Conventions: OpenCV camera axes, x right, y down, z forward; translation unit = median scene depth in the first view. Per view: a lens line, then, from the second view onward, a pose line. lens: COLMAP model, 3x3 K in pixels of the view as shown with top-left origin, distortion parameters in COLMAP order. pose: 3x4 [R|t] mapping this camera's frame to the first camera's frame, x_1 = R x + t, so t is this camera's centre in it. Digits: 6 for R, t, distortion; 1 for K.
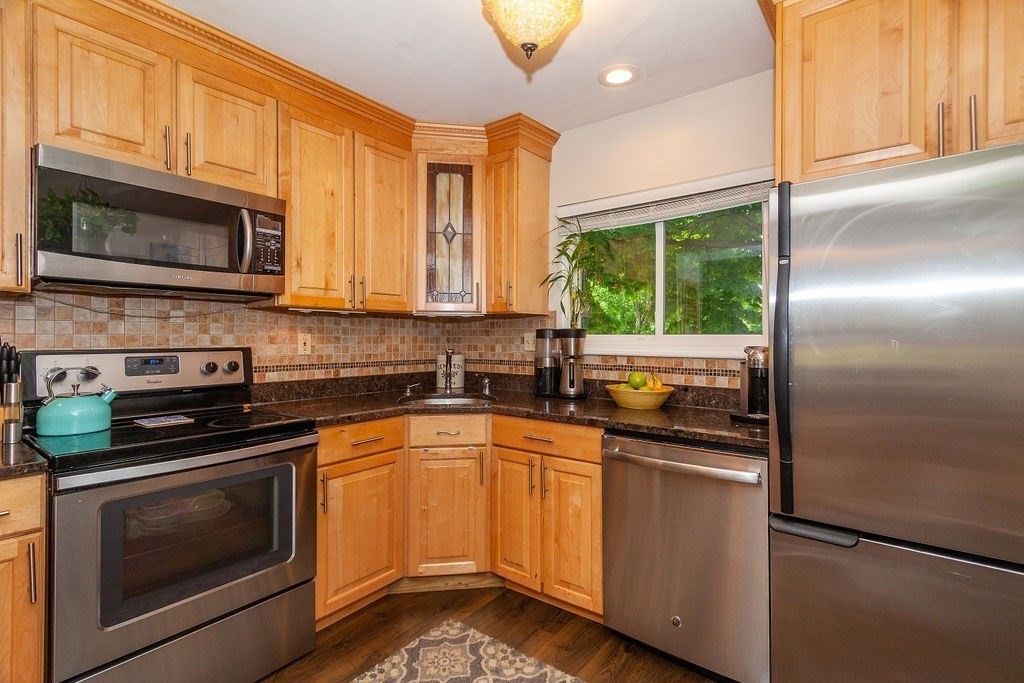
lens RADIAL K [[493.1, 0, 517.4], [0, 493.1, 333.5], [0, 0, 1]] dist [0.021632, -0.010772]
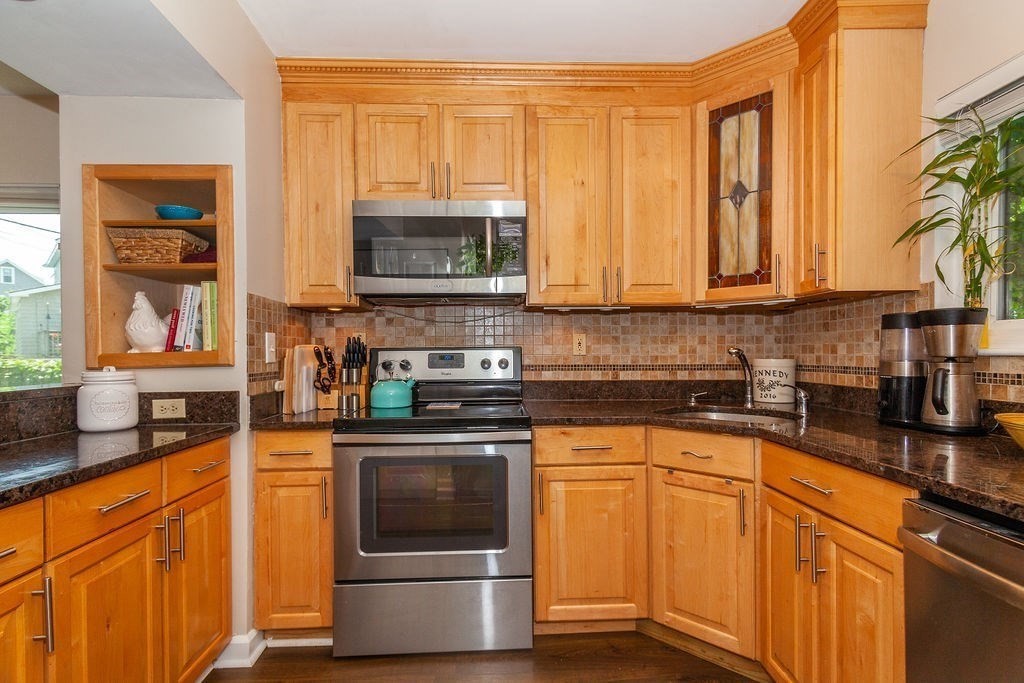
lens RADIAL K [[493.1, 0, 505.1], [0, 493.1, 356.2], [0, 0, 1]] dist [0.021632, -0.010772]
pose [[0.628458, 0.000456, -0.777843, 0.267180], [0.013797, 0.999836, 0.011733, 0.034479], [0.777721, -0.018106, 0.628349, 0.288101]]
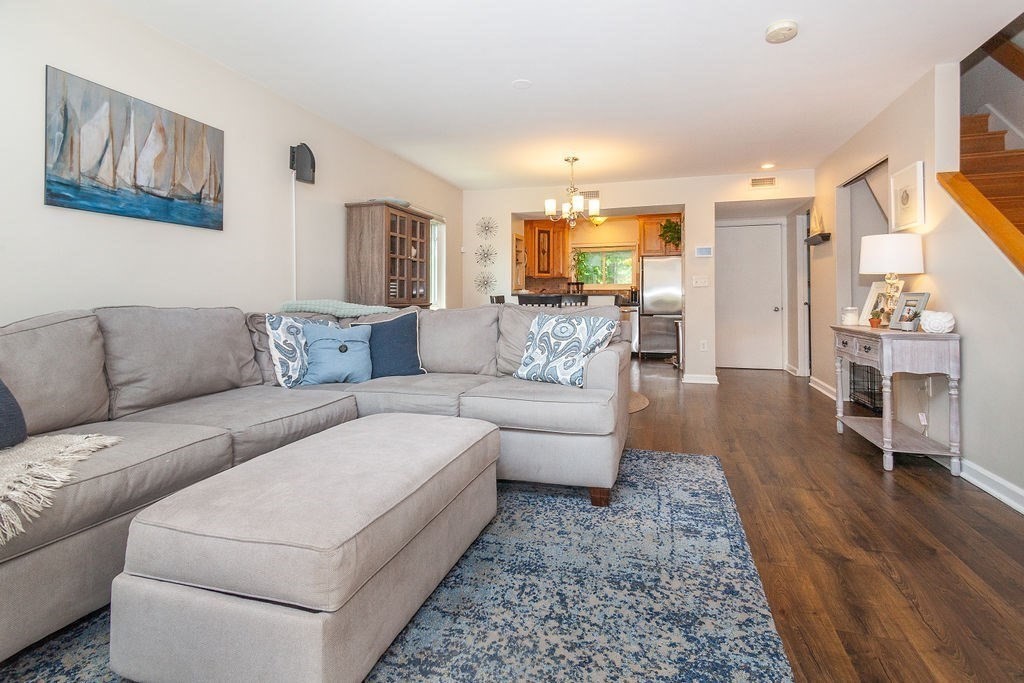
lens RADIAL K [[493.1, 0, 515.5], [0, 493.1, 291.0], [0, 0, 1]] dist [0.021632, -0.010772]
pose [[0.938865, 0.000203, 0.344287, -1.671257], [0.000443, 0.999998, -0.001796, 0.065985], [-0.344286, 0.001839, 0.938863, -2.302473]]
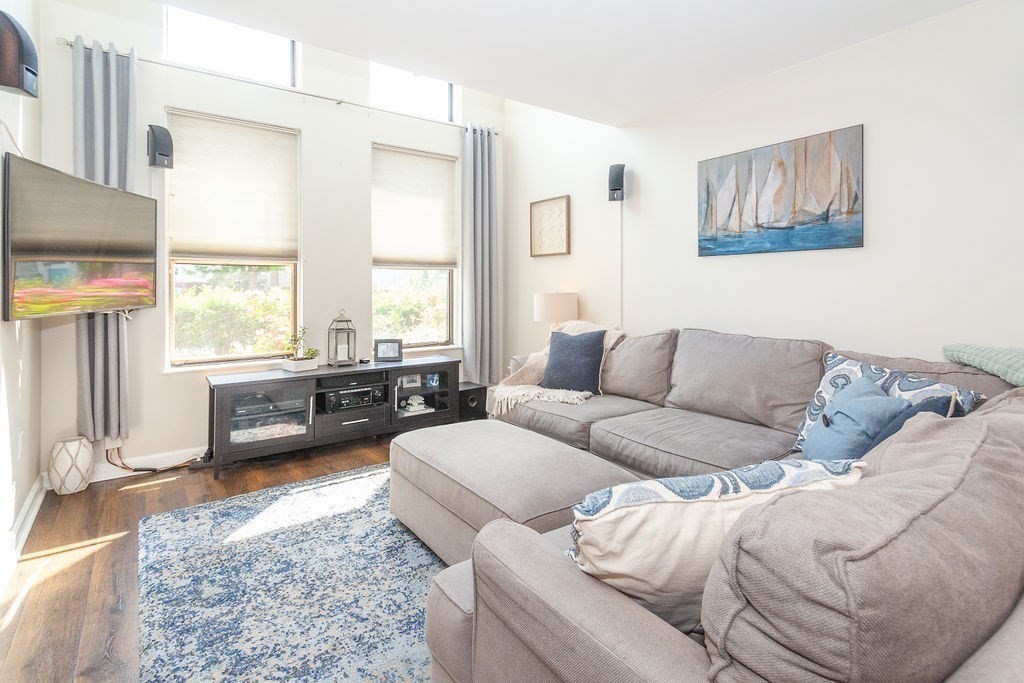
lens RADIAL K [[493.1, 0, 504.4], [0, 493.1, 284.5], [0, 0, 1]] dist [0.021632, -0.010772]
pose [[-0.293281, -0.005205, -0.956012, -0.736829], [0.008889, 0.999927, -0.008171, -0.010972], [0.955985, -0.010894, -0.293213, -1.270498]]
